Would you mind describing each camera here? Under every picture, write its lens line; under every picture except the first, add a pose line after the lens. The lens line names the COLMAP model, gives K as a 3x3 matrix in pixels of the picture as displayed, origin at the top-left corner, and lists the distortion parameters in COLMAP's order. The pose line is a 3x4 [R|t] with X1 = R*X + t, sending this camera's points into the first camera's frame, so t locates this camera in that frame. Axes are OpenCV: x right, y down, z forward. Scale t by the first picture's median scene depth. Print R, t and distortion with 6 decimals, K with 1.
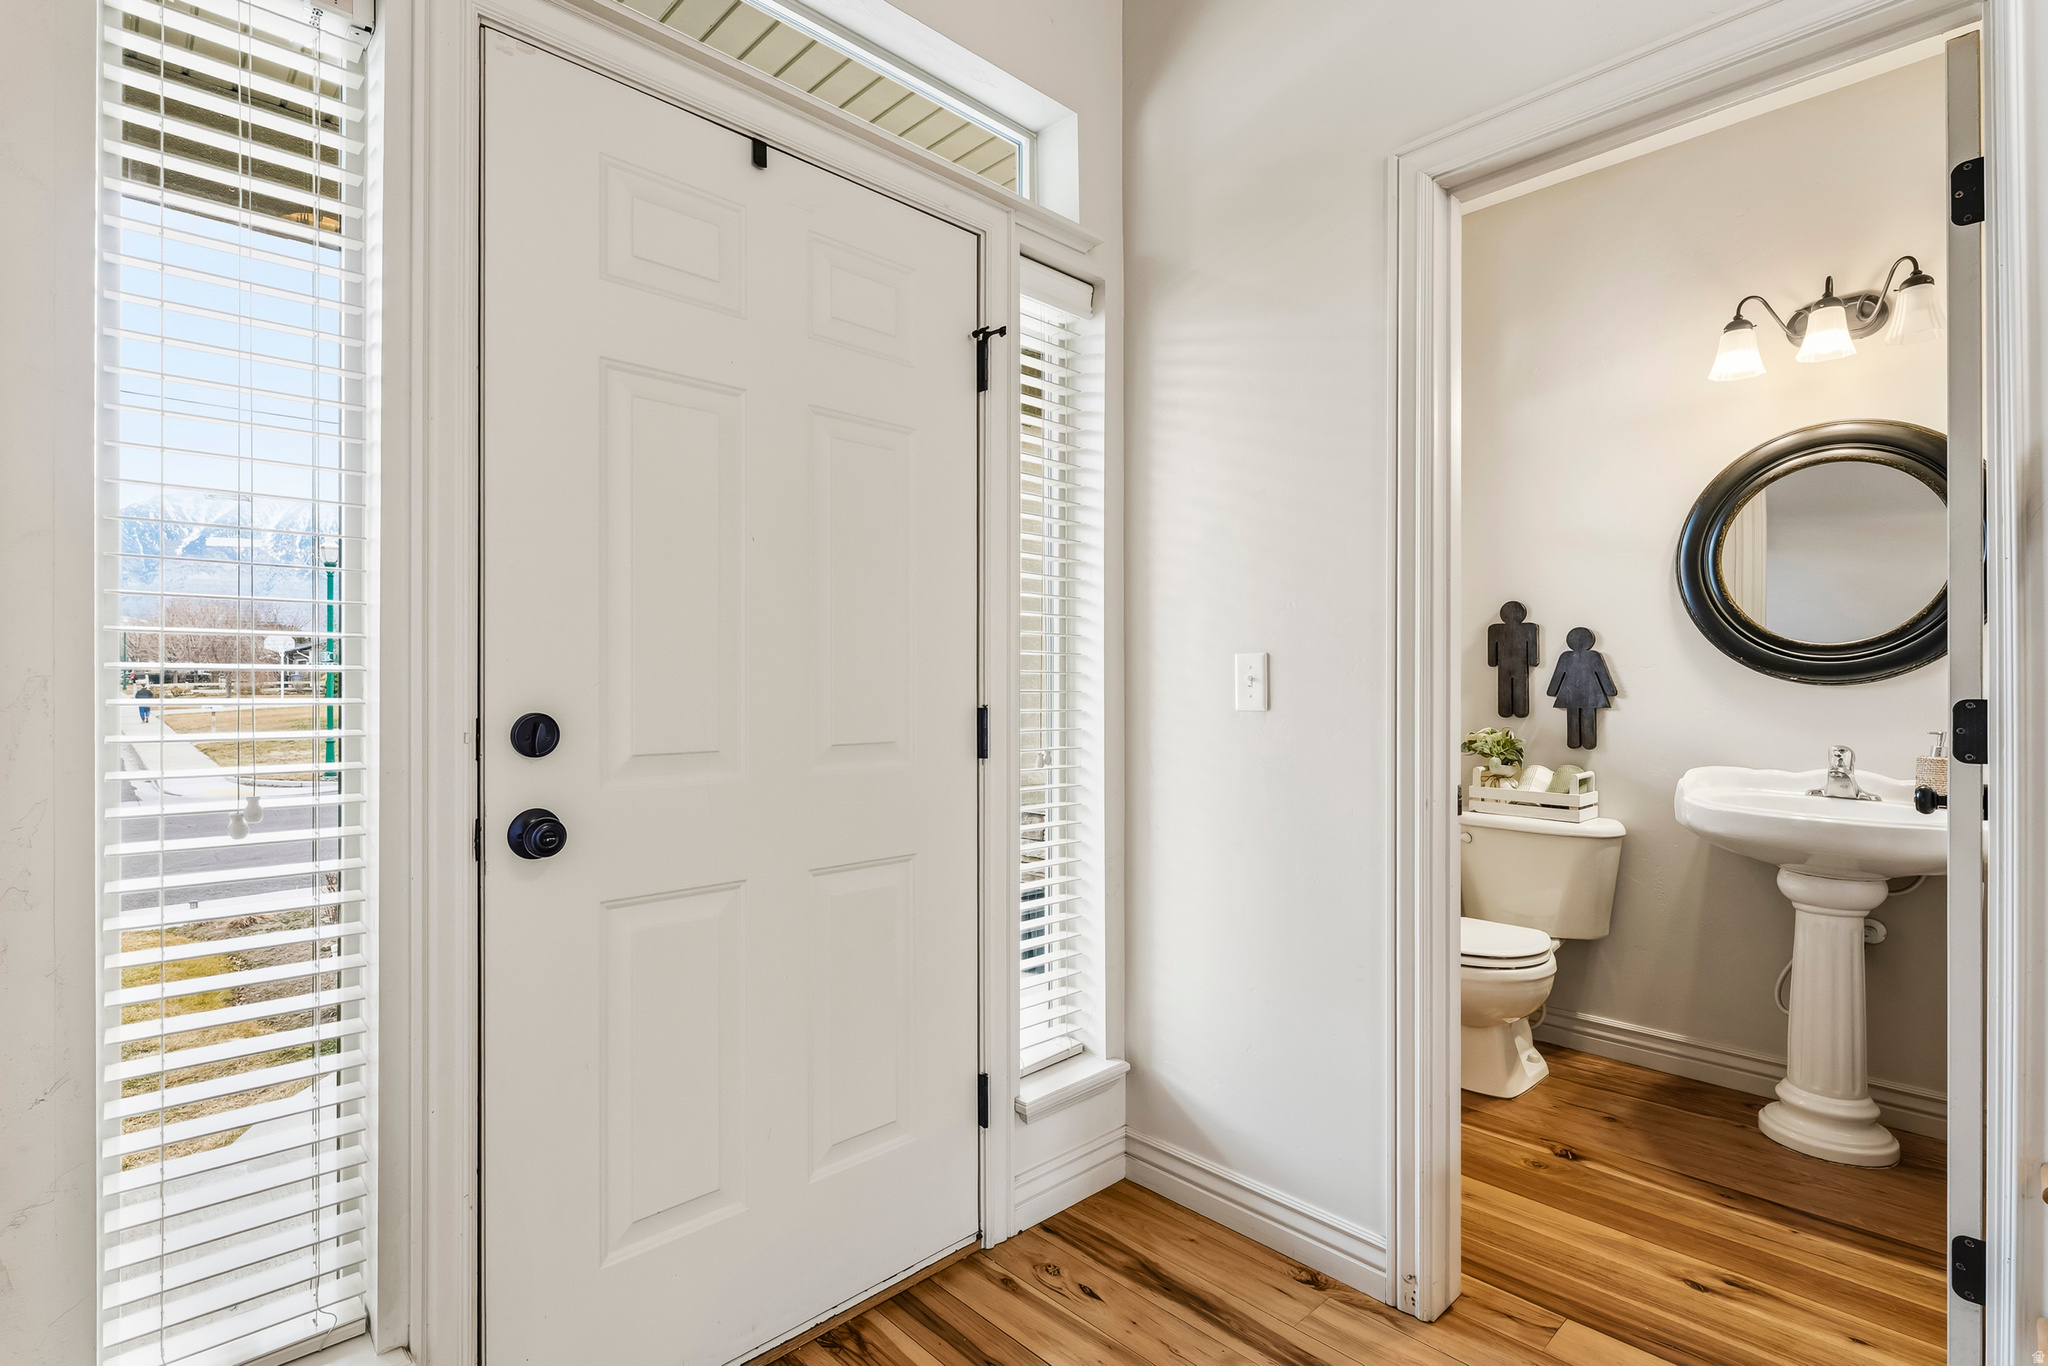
lens RADIAL K [[984.9, 0, 1027.7], [0, 984.9, 680.8], [0, 0, 1]] dist [-0.004850, -0.000669]
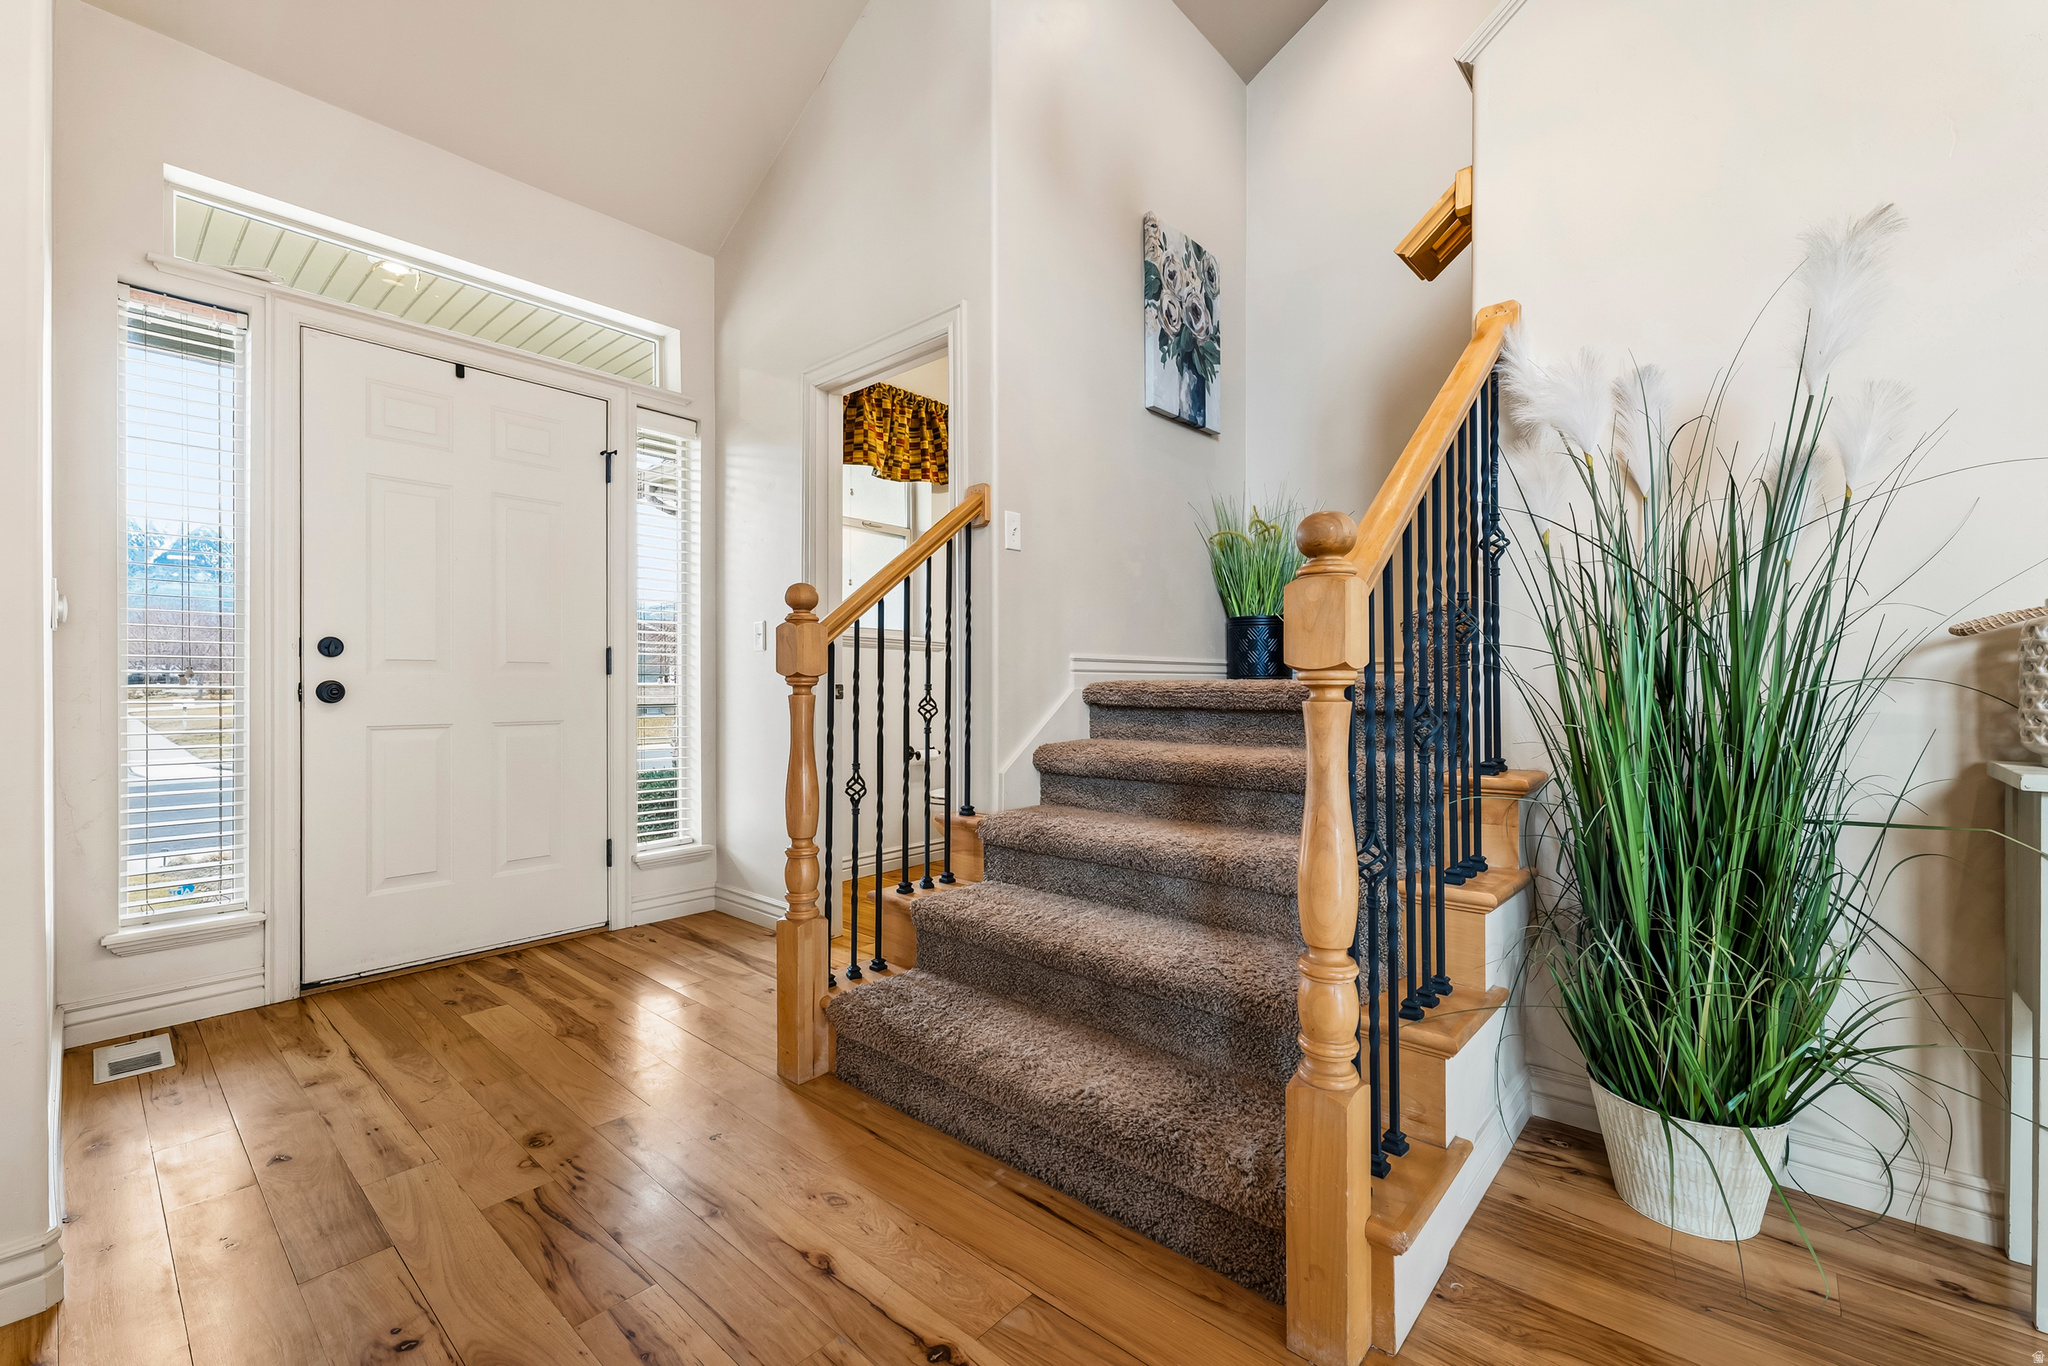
lens RADIAL K [[839.2, 0, 1015.6], [0, 839.2, 683.7], [0, 0, 1]] dist [-0.001112, -0.000304]
pose [[0.996110, -0.000990, 0.088109, 0.622995], [0.000835, 0.999998, 0.001788, 0.098162], [-0.088110, -0.001708, 0.996109, -0.725270]]
